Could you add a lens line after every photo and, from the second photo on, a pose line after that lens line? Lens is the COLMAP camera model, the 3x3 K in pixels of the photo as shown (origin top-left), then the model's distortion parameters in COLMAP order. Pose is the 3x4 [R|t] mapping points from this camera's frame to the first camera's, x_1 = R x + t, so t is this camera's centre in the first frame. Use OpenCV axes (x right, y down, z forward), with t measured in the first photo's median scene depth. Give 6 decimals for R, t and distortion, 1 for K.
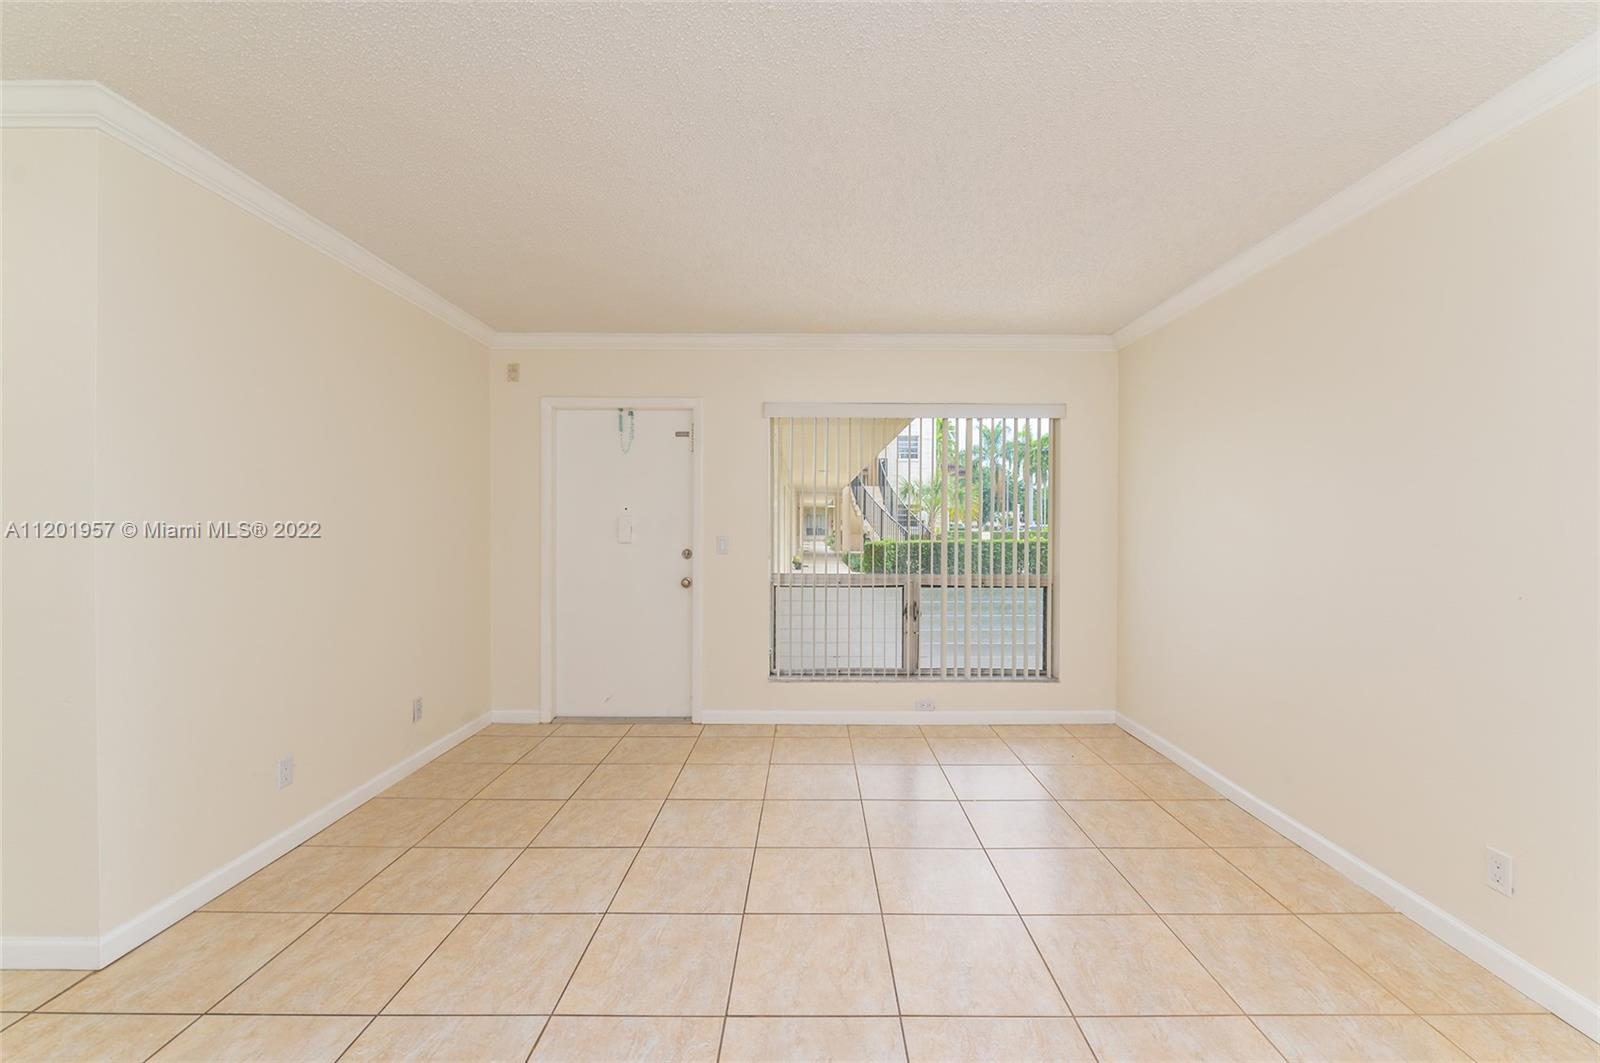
lens RADIAL K [[665.0, 0, 810.3], [0, 665.0, 528.0], [0, 0, 1]] dist [-0.000058, -0.000414]
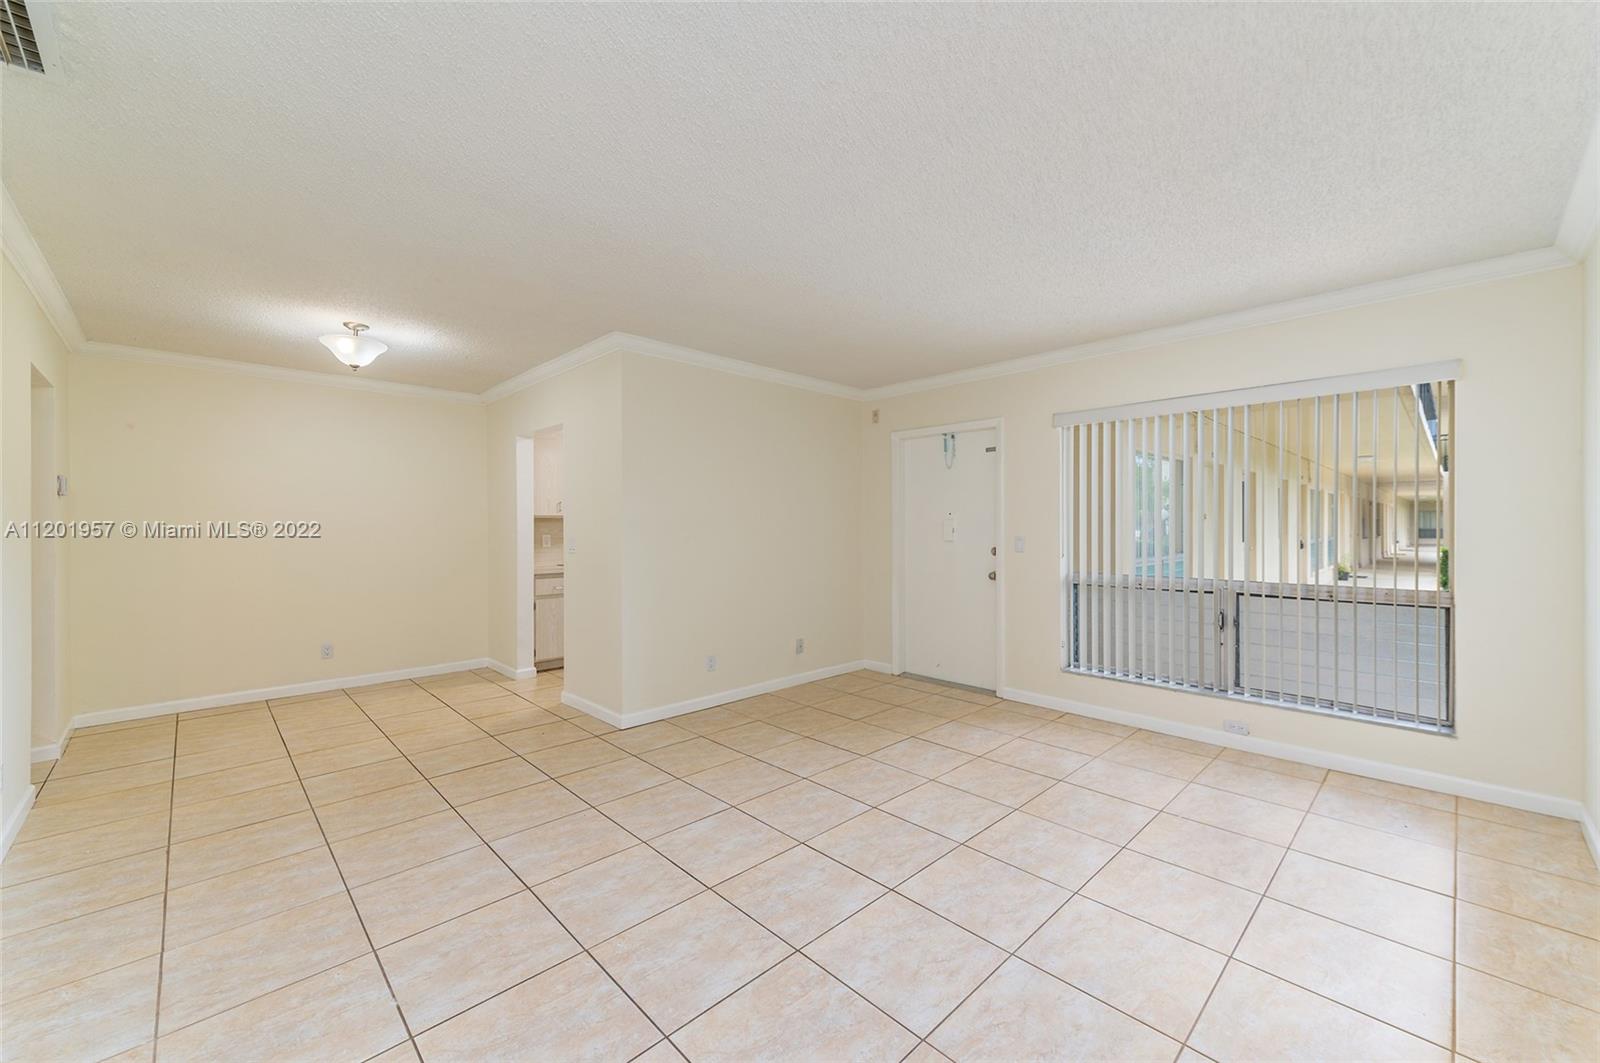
lens RADIAL K [[624.4, 0, 805.7], [0, 624.4, 527.4], [0, 0, 1]] dist [0.012806, -0.000181]
pose [[0.697146, -0.002272, -0.716926, 0.389585], [-0.000011, 0.999995, -0.003179, 0.000115], [0.716929, 0.002224, 0.697142, -0.007166]]
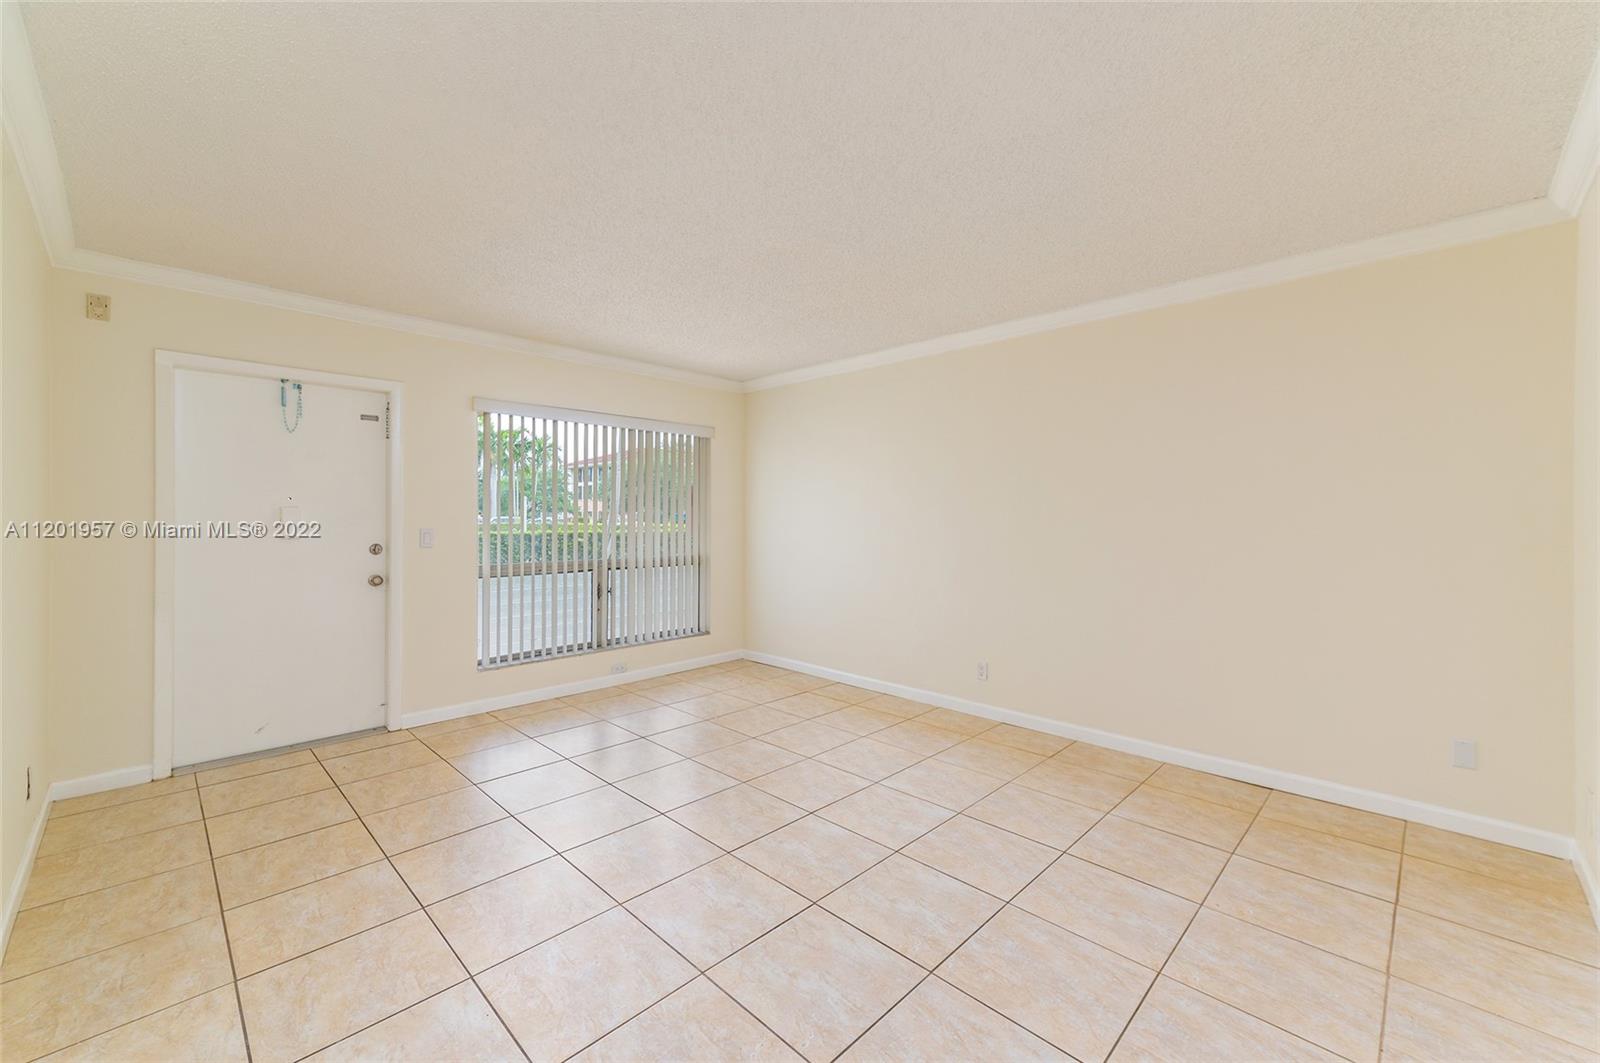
lens RADIAL K [[642.6, 0, 804.4], [0, 642.6, 522.3], [0, 0, 1]] dist [0.017378, -0.000395]
pose [[0.703328, -0.007851, 0.710822, -0.424438], [0.005369, 0.999969, 0.005733, -0.000213], [-0.710845, -0.000216, 0.703348, -0.048973]]
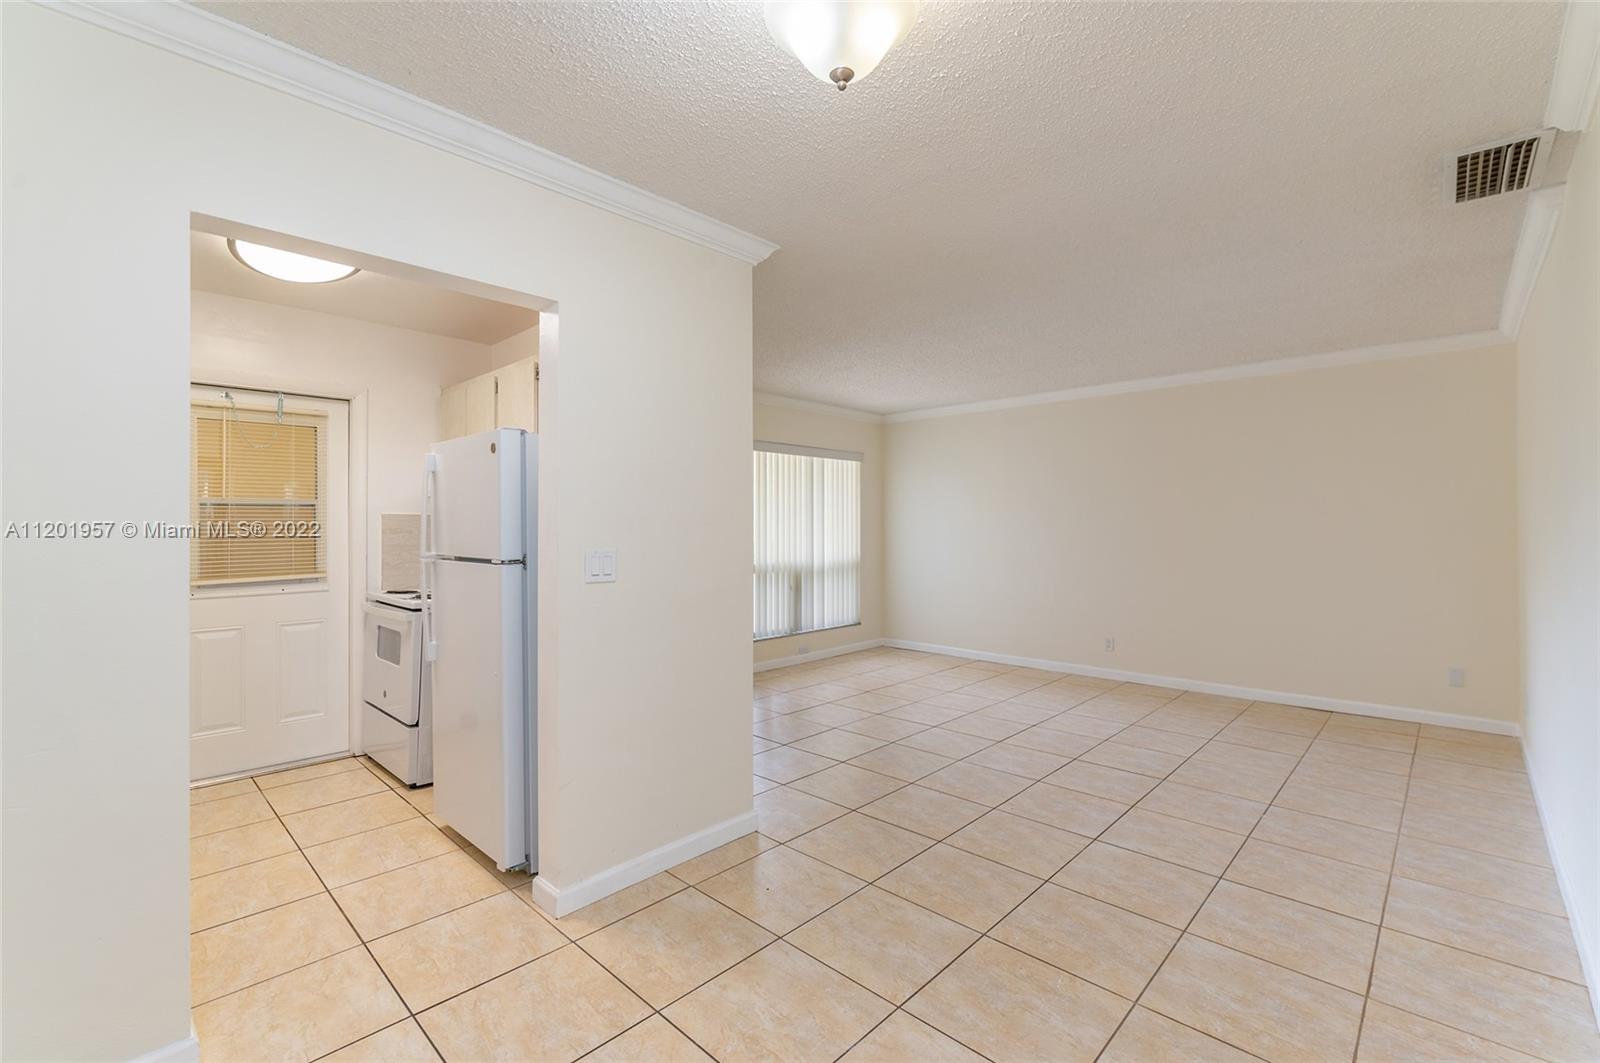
lens RADIAL K [[692.3, 0, 802.4], [0, 692.3, 524.8], [0, 0, 1]] dist [-0.002179, -0.000207]
pose [[0.692904, -0.002007, 0.721027, -0.969345], [0.008471, 0.999950, -0.005358, -0.002987], [-0.720980, 0.009820, 0.692886, -0.070720]]
